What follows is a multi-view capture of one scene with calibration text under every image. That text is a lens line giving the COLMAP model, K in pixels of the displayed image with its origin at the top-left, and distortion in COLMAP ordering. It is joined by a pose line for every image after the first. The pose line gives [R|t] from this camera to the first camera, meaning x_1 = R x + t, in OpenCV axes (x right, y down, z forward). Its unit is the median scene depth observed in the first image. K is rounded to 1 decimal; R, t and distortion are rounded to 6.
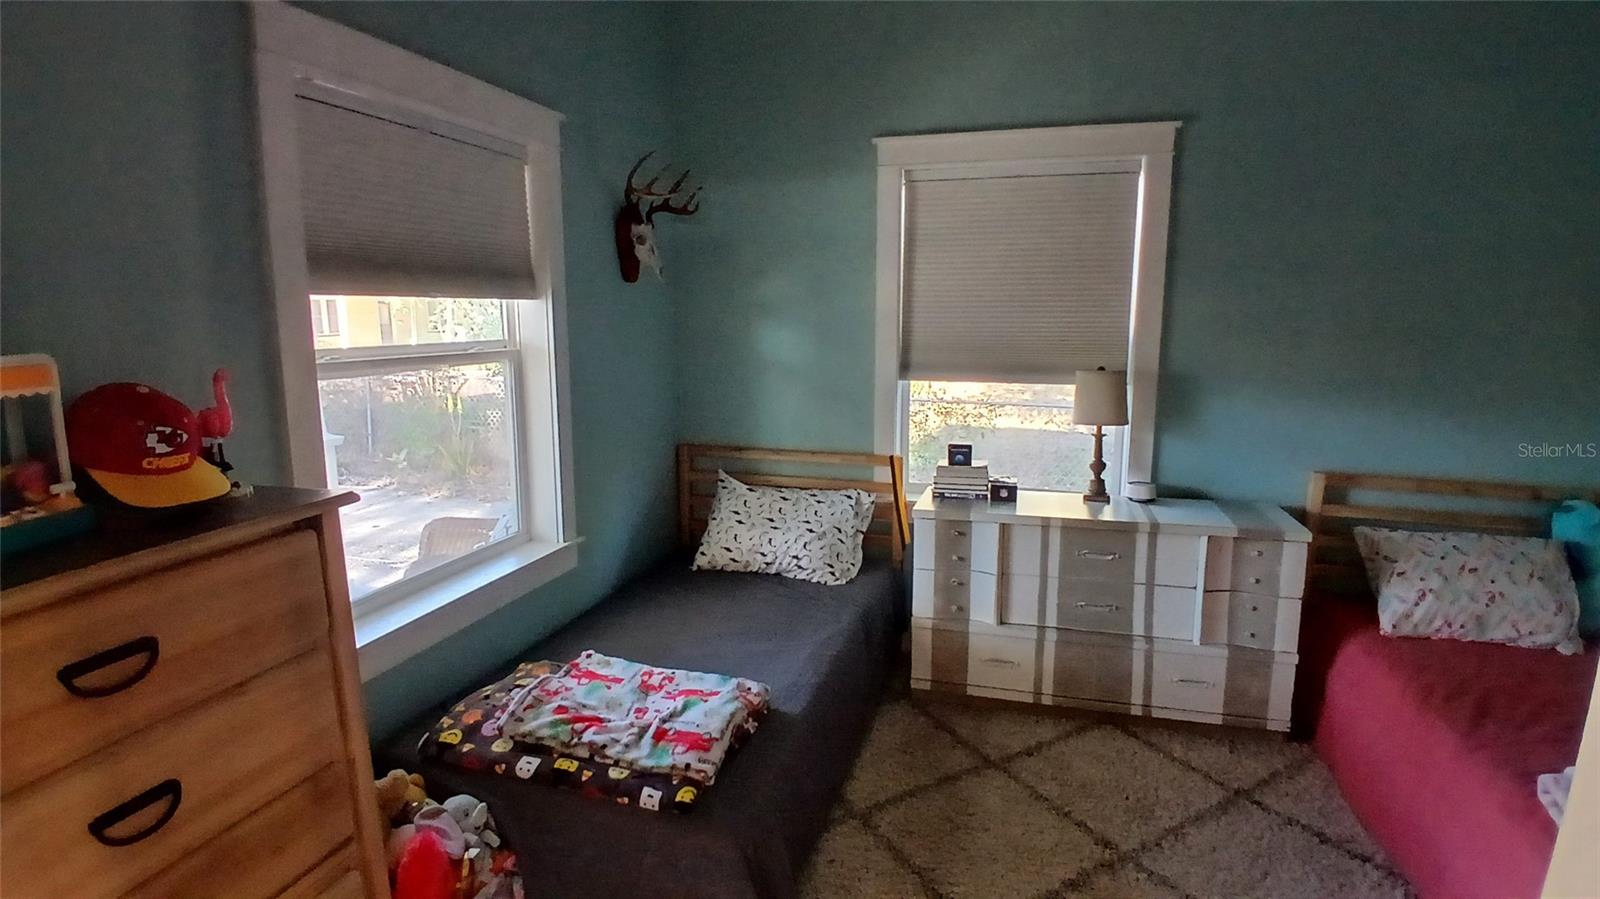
lens RADIAL K [[816.6, 0, 809.6], [0, 816.6, 439.3], [0, 0, 1]] dist [0.018805, -0.059626]
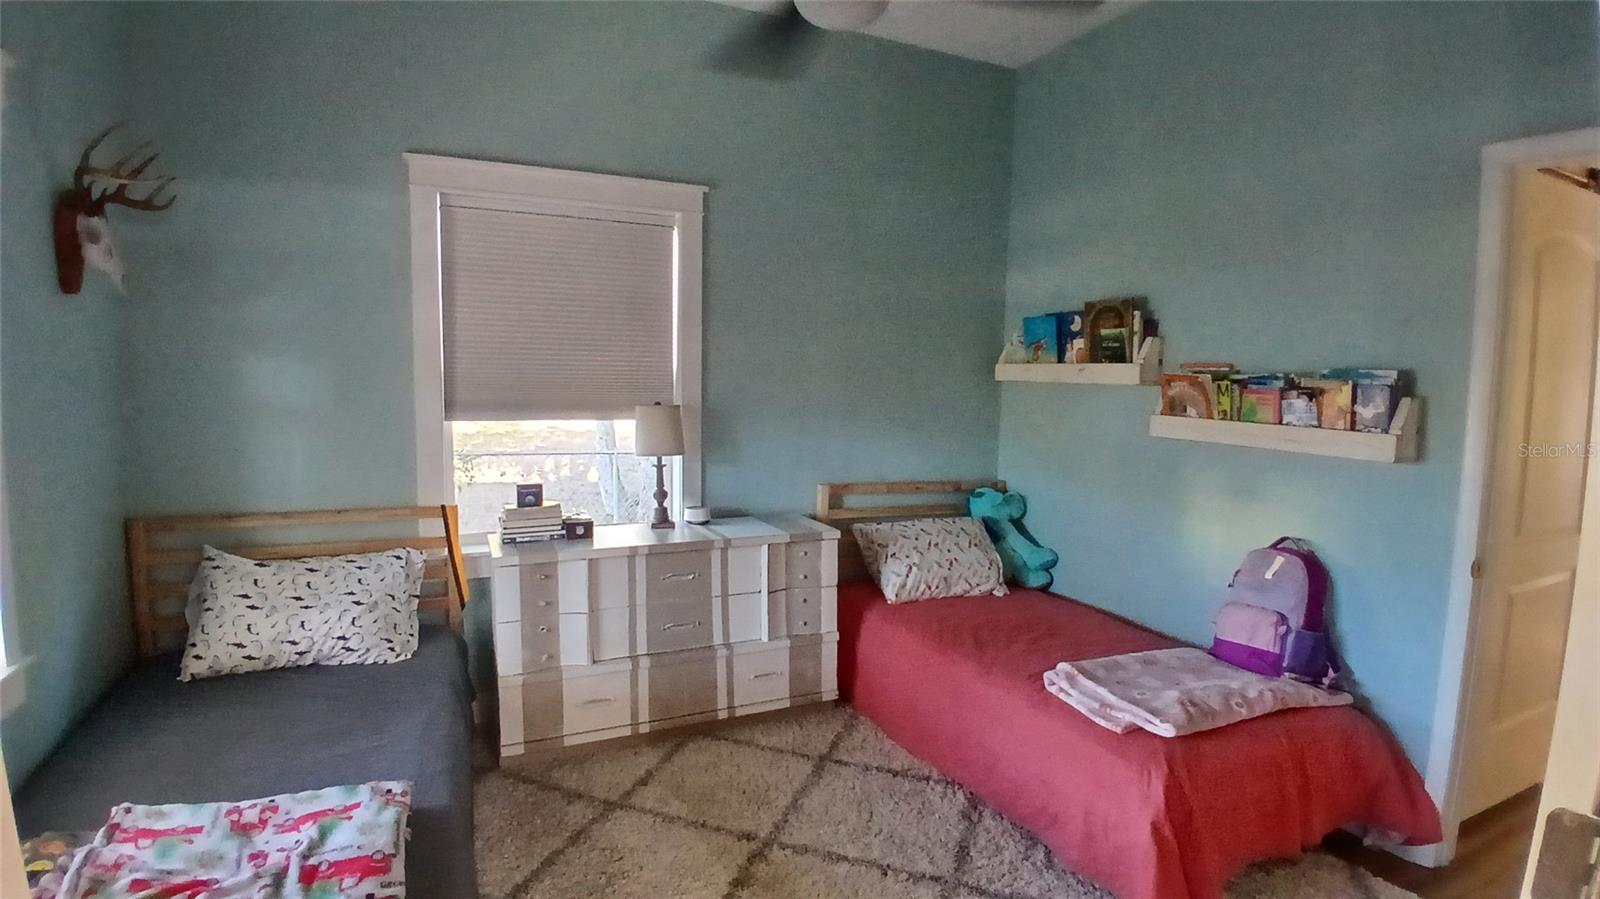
lens RADIAL K [[816.6, 0, 809.6], [0, 816.6, 439.3], [0, 0, 1]] dist [0.018805, -0.059626]
pose [[0.760714, -0.039741, 0.647870, -0.191617], [0.084618, 0.995678, -0.038281, 0.018439], [-0.643548, 0.083943, 0.760789, 0.066700]]
